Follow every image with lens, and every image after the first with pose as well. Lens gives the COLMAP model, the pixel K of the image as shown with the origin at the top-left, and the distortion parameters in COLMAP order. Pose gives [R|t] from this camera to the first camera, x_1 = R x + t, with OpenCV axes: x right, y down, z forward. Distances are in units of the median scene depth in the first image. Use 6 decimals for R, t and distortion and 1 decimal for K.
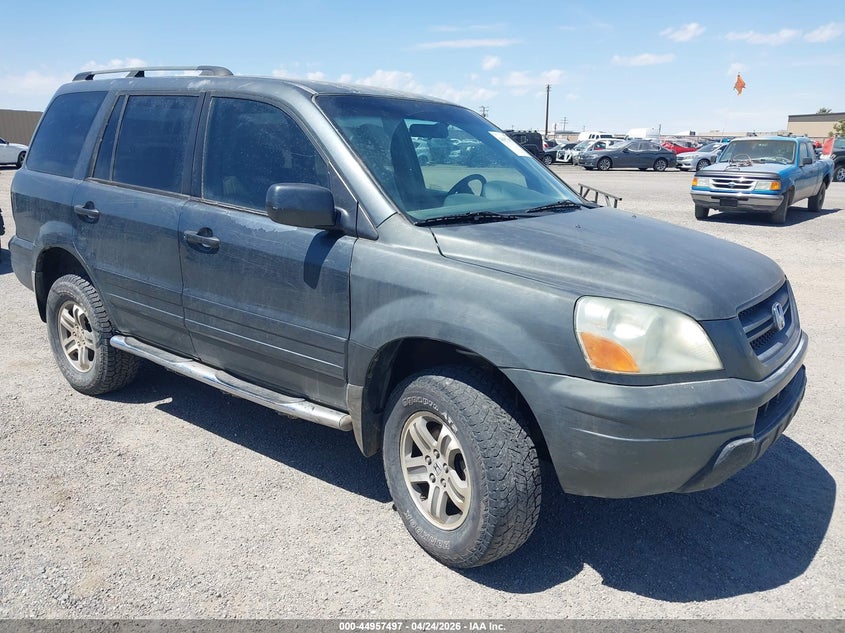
lens RADIAL K [[682.8, 0, 422.5], [0, 682.8, 316.5], [0, 0, 1]] dist [0.009112, 0.003724]
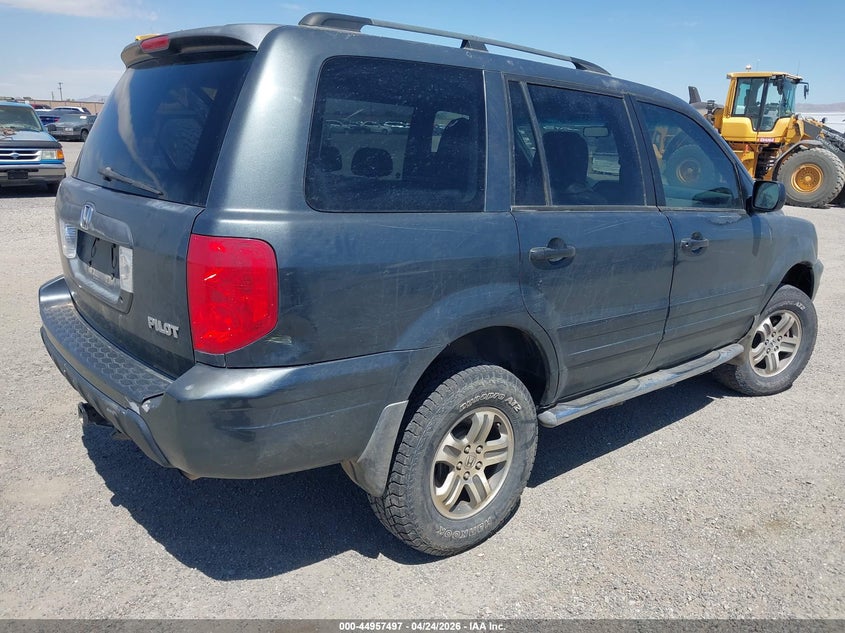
lens RADIAL K [[682.8, 0, 422.5], [0, 682.8, 316.5], [0, 0, 1]] dist [0.009112, 0.003724]
pose [[0.222709, -0.276355, 0.934895, -0.345699], [0.217690, 0.948863, 0.228627, -0.081604], [-0.950269, 0.152600, 0.271480, 0.275617]]
